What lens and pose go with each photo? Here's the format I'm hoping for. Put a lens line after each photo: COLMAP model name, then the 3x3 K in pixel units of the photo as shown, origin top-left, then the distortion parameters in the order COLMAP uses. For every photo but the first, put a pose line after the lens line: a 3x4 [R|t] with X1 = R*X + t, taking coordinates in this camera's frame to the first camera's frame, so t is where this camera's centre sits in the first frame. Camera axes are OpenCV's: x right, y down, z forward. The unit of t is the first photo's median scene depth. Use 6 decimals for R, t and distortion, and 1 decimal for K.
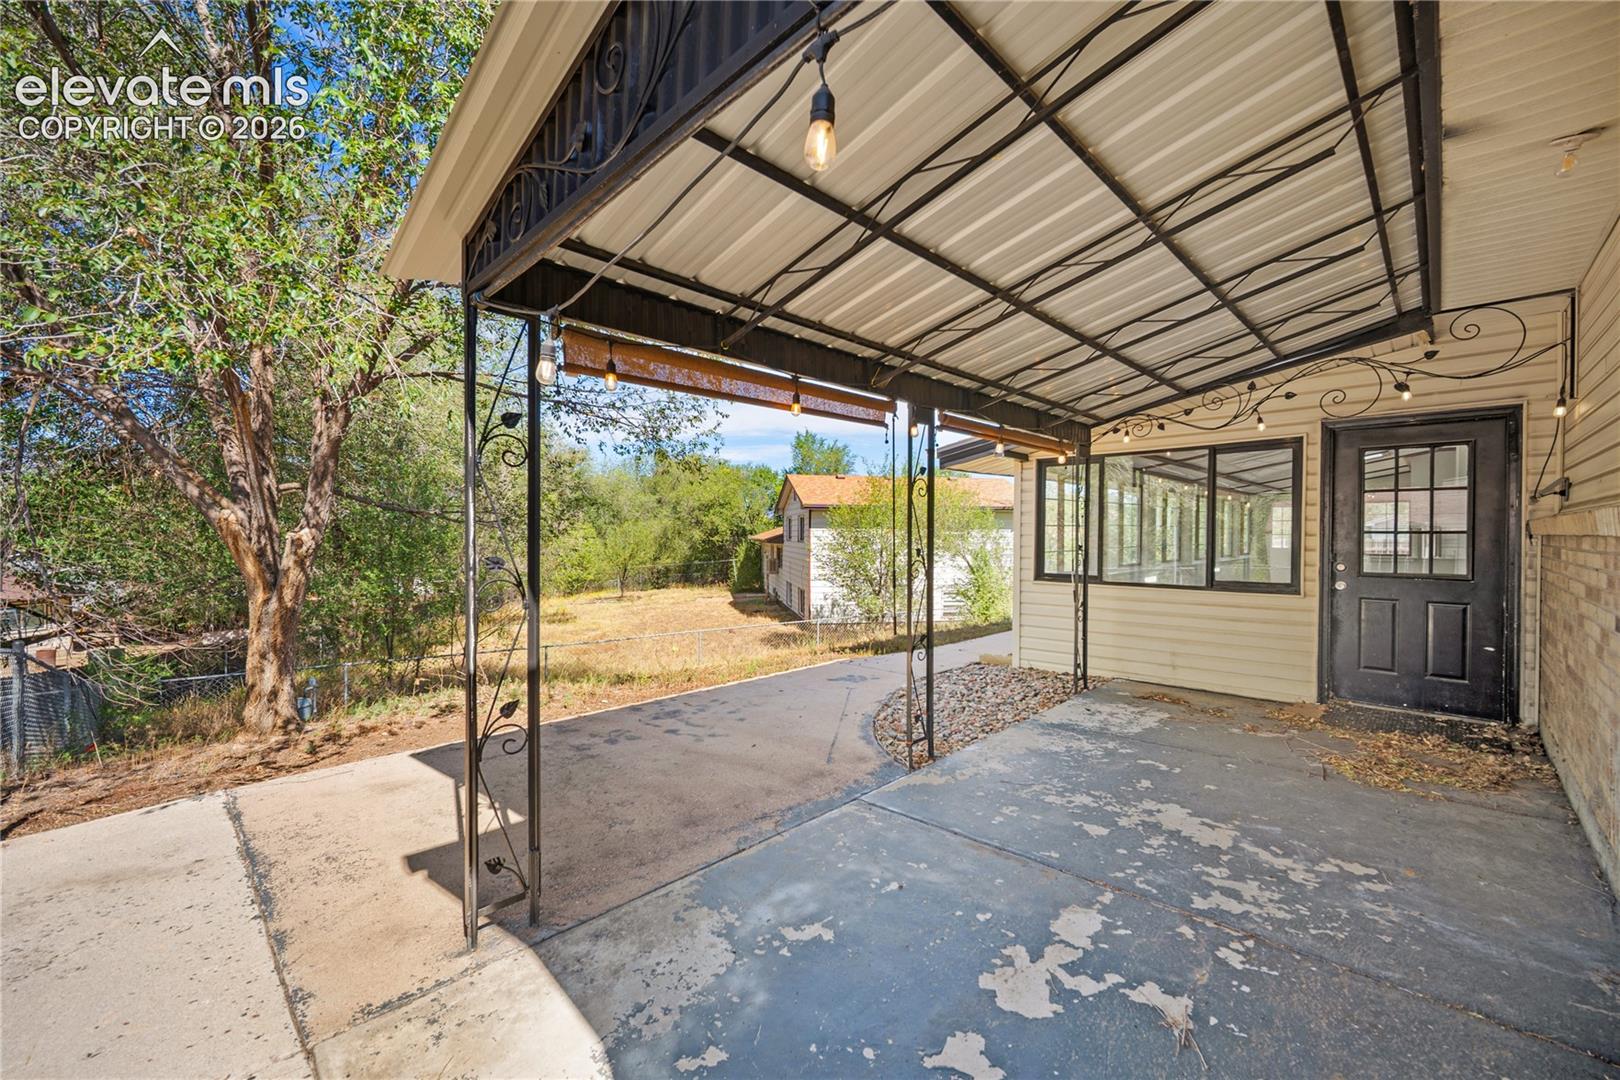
lens RADIAL K [[645.8, 0, 806.1], [0, 645.8, 541.6], [0, 0, 1]] dist [-0.001854, 0.000086]
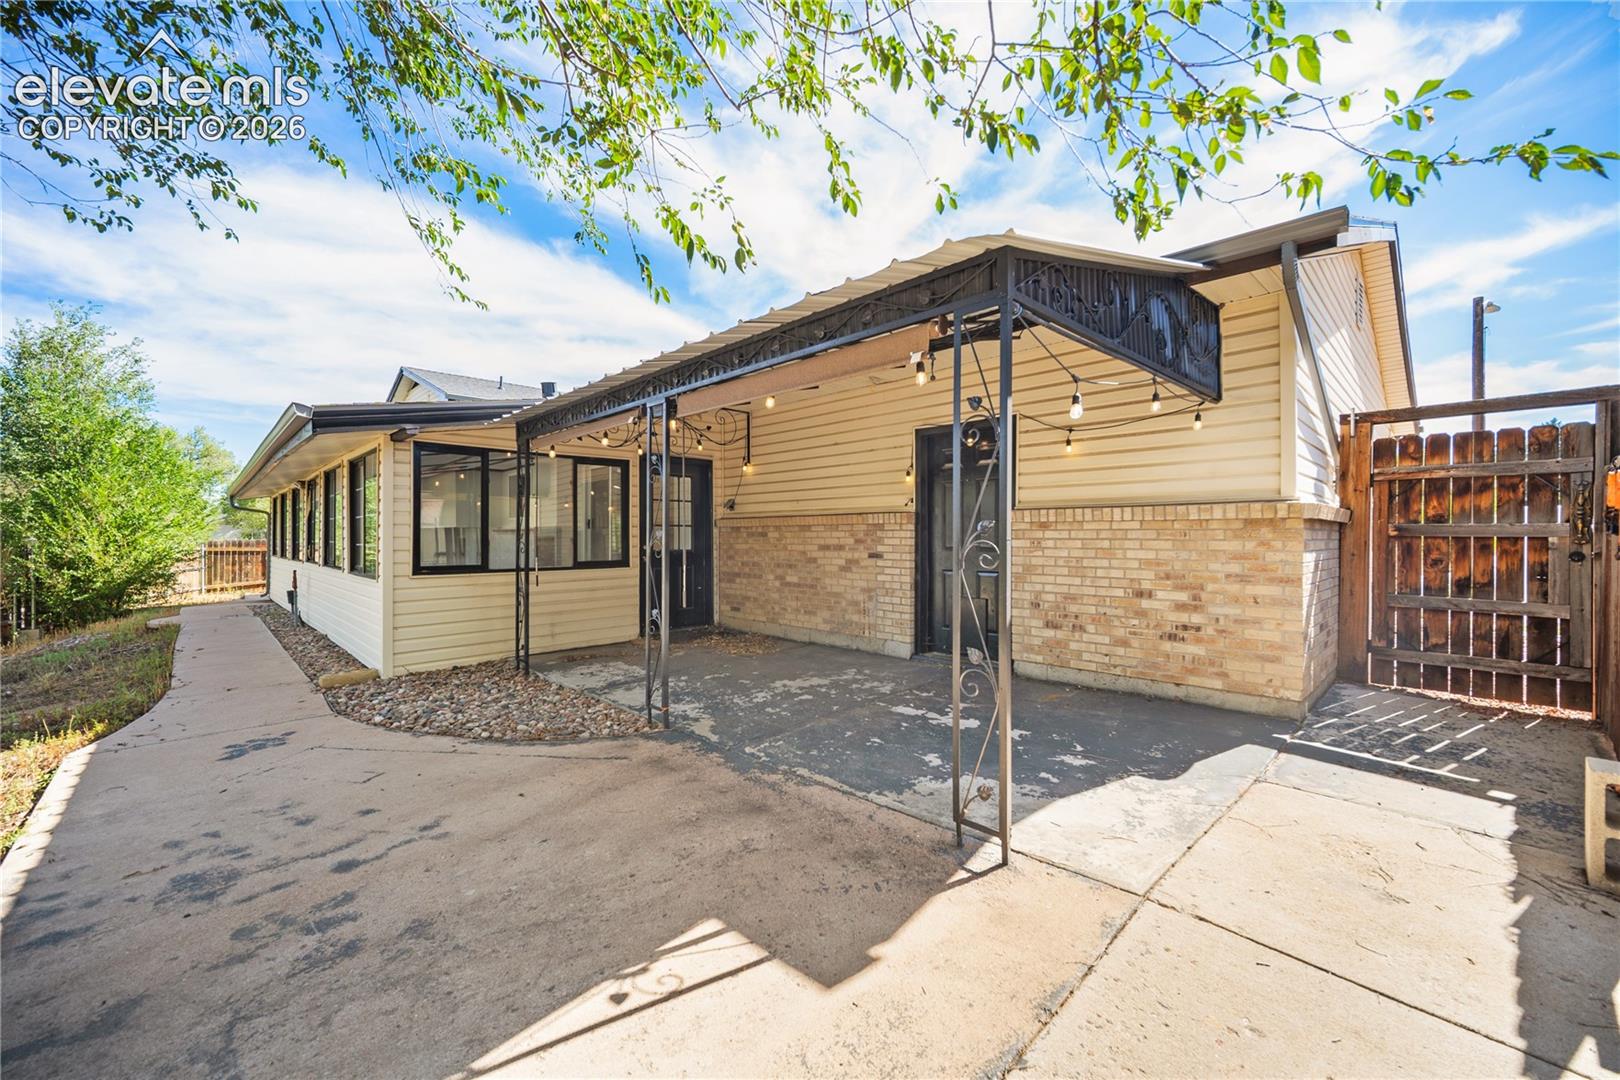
lens RADIAL K [[645.8, 0, 814.6], [0, 645.8, 536.3], [0, 0, 1]] dist [-0.001854, 0.000086]
pose [[0.007118, 0.000996, 0.999974, -0.783356], [0.017101, 0.999853, -0.001117, 0.023332], [-0.999828, 0.017108, 0.007100, 0.621707]]
